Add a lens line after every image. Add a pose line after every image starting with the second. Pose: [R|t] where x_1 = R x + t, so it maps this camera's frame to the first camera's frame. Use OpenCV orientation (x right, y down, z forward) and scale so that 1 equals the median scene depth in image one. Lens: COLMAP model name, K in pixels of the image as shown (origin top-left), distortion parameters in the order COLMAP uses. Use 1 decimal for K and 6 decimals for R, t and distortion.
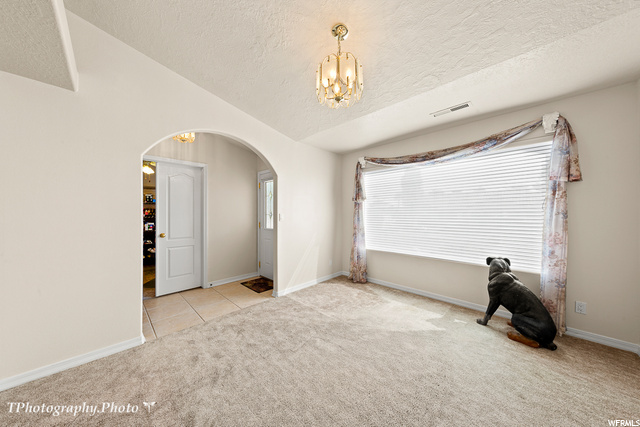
lens RADIAL K [[200.7, 0, 317.0], [0, 200.7, 215.4], [0, 0, 1]] dist [0.000162, -0.000067]
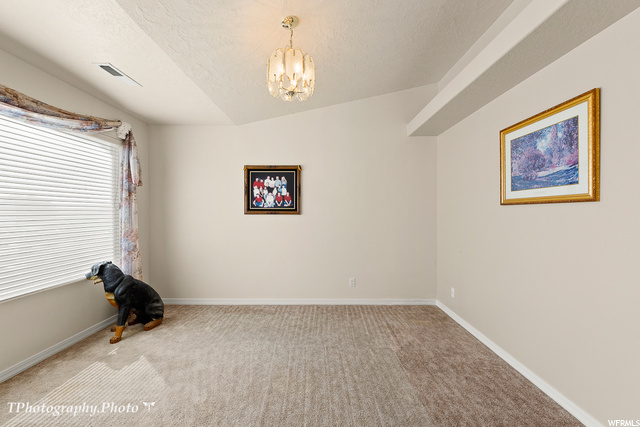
lens RADIAL K [[269.7, 0, 318.1], [0, 269.7, 211.6], [0, 0, 1]] dist [0.000072, 0.000132]
pose [[-0.696835, -0.001409, 0.717230, -0.600194], [0.003183, 0.999982, 0.005058, -0.015597], [-0.717224, 0.005807, -0.696818, 1.180991]]
